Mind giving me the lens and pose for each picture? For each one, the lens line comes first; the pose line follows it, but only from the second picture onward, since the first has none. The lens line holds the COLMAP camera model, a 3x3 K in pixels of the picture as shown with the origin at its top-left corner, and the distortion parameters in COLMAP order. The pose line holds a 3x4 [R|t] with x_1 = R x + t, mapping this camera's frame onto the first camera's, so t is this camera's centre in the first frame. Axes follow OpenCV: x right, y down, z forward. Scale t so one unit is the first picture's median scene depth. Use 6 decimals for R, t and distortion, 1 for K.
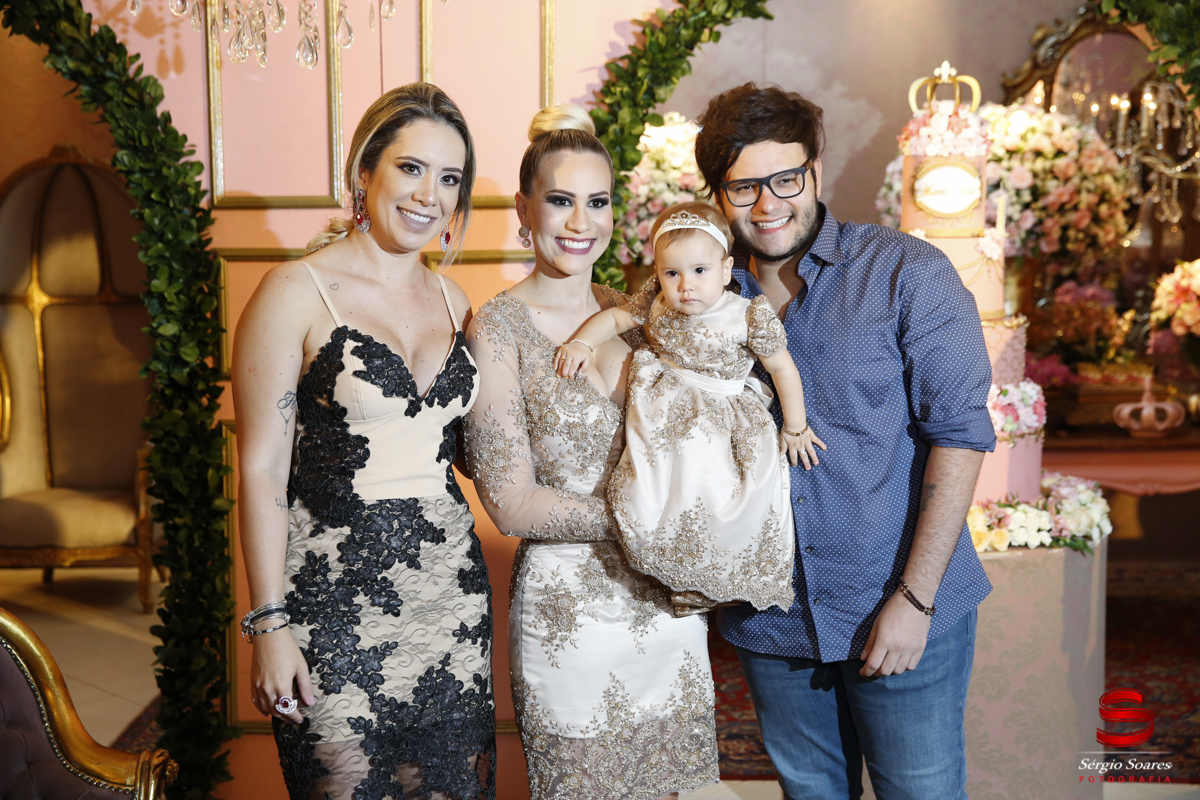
lens RADIAL K [[1665.3, 0, 596.1], [0, 1665.3, 406.6], [0, 0, 1]] dist [0.097766, 0.089092]
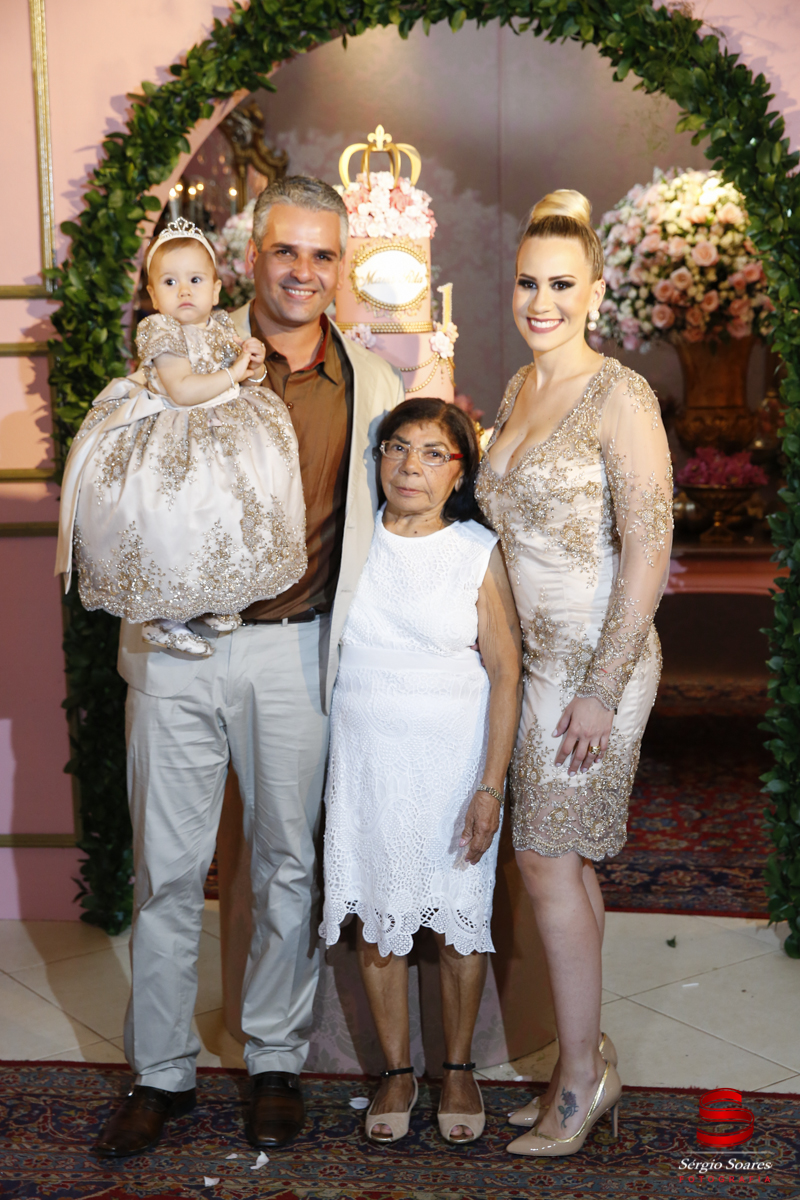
lens RADIAL K [[1847.5, 0, 399.2], [0, 1847.5, 604.7], [0, 0, 1]] dist [0.117083, 0.093538]
pose [[0.990669, 0.013816, -0.135589, 0.227721], [-0.005873, 0.998252, 0.058806, -0.006535], [0.136164, -0.057460, 0.989019, -0.019037]]
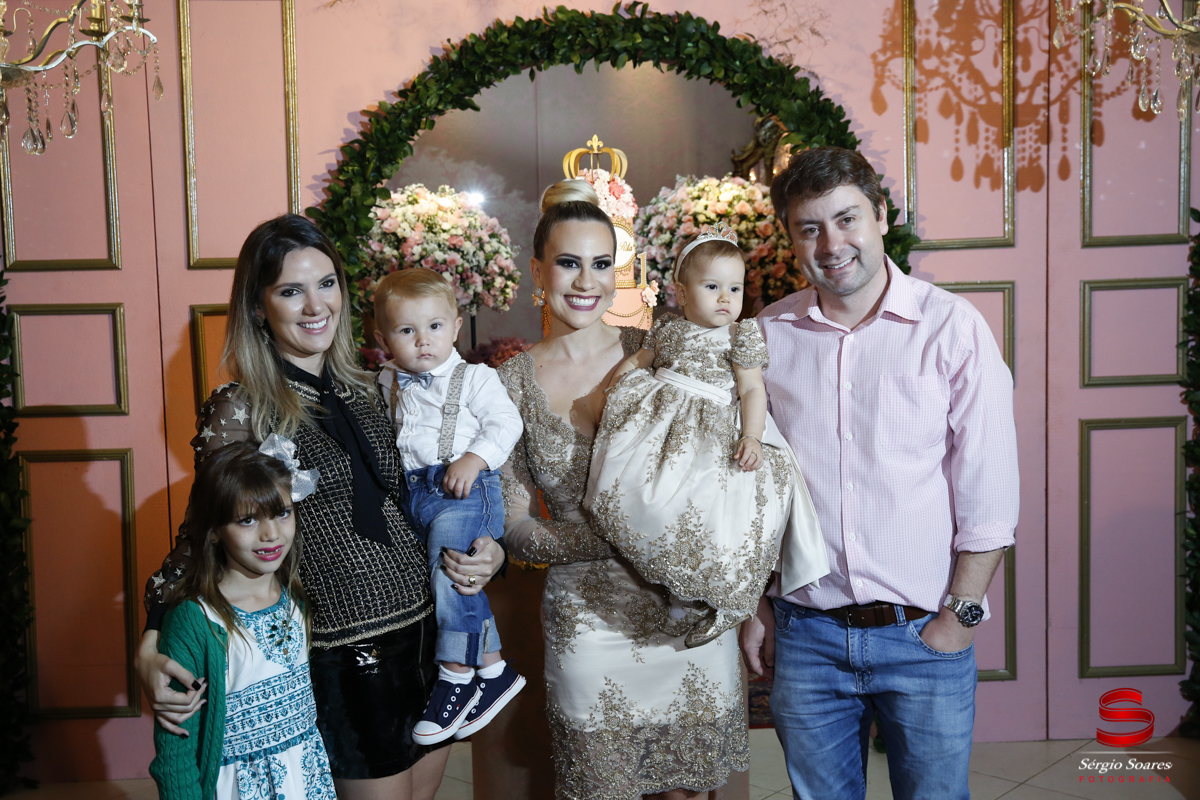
lens RADIAL K [[1429.7, 0, 599.2], [0, 1429.7, 403.3], [0, 0, 1]] dist [0.044854, 0.087328]
pose [[0.997063, -0.020458, 0.073804, 0.079767], [0.021836, 0.999601, -0.017906, 0.001192], [-0.073408, 0.019465, 0.997112, -0.027158]]
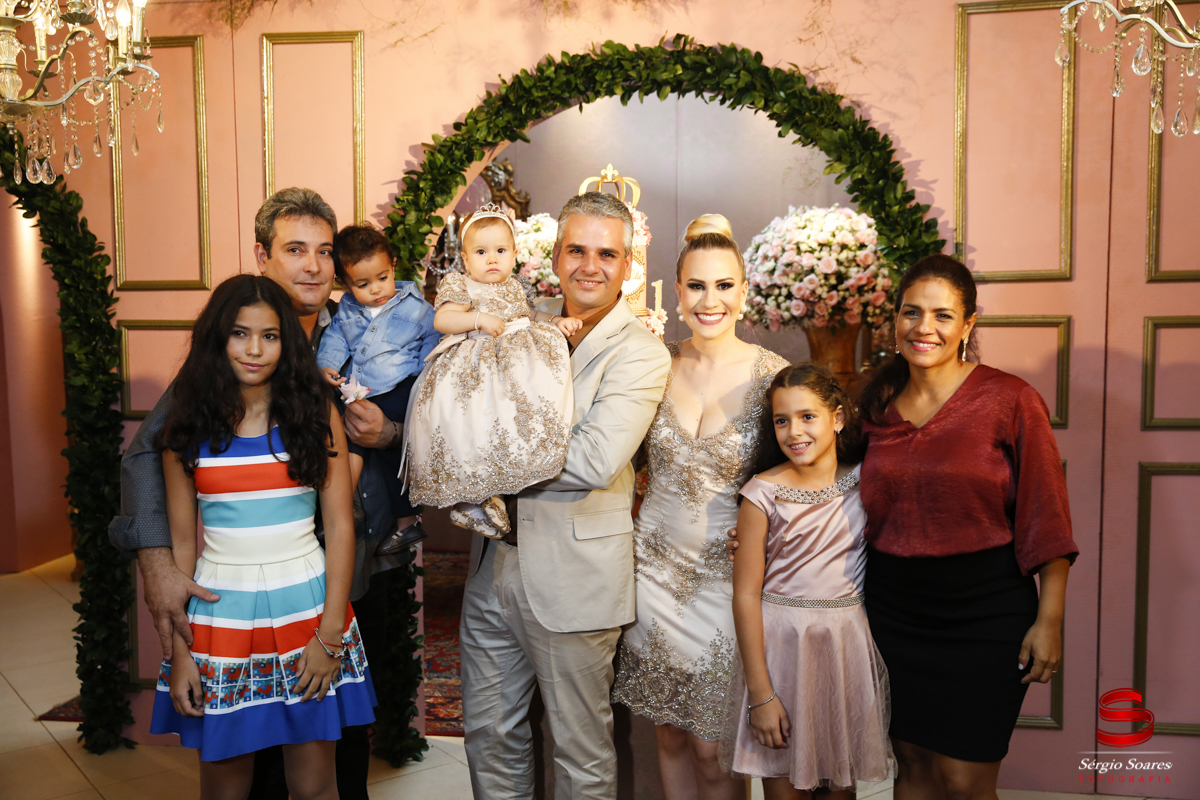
lens RADIAL K [[1213.4, 0, 599.7], [0, 1213.4, 402.8], [0, 0, 1]] dist [-0.008297, 0.098443]
pose [[0.991787, 0.013822, -0.127152, 0.199321], [-0.016210, 0.999711, -0.017759, -0.013472], [0.126870, 0.019674, 0.991724, 0.072766]]
